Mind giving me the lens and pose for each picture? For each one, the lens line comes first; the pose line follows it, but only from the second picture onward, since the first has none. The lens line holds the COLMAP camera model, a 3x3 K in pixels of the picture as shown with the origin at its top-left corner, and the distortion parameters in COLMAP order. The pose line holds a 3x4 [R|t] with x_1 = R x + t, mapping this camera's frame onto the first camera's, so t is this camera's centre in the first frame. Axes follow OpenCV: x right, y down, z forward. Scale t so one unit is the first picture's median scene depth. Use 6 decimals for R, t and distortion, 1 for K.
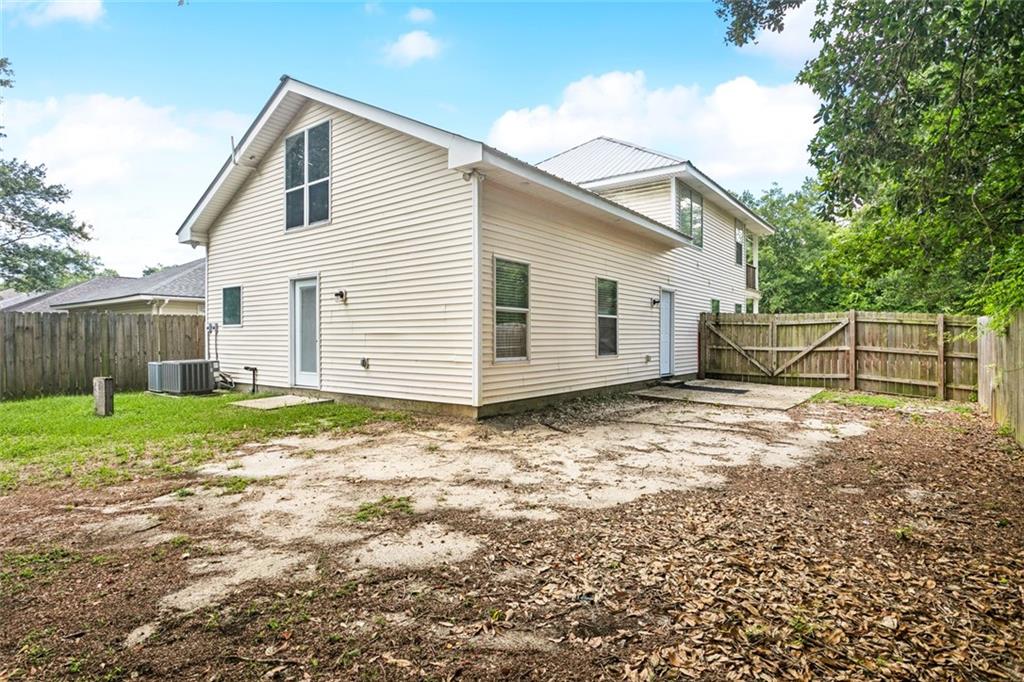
lens RADIAL K [[530.2, 0, 512.0], [0, 530.2, 341.0], [0, 0, 1]] dist [-0.000489, -0.000214]
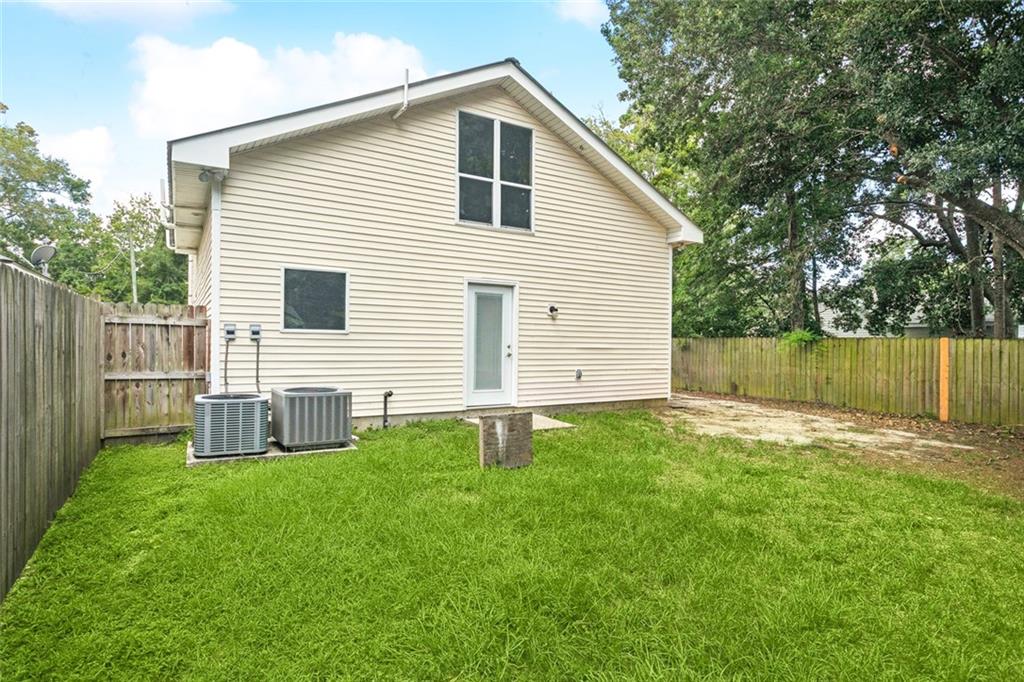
lens RADIAL K [[530.2, 0, 512.0], [0, 530.2, 341.0], [0, 0, 1]] dist [-0.000489, -0.000214]
pose [[0.374227, 0.010750, 0.927275, -1.201324], [-0.006593, 0.999938, -0.008932, -0.015018], [-0.927314, -0.002771, 0.374275, 0.635170]]
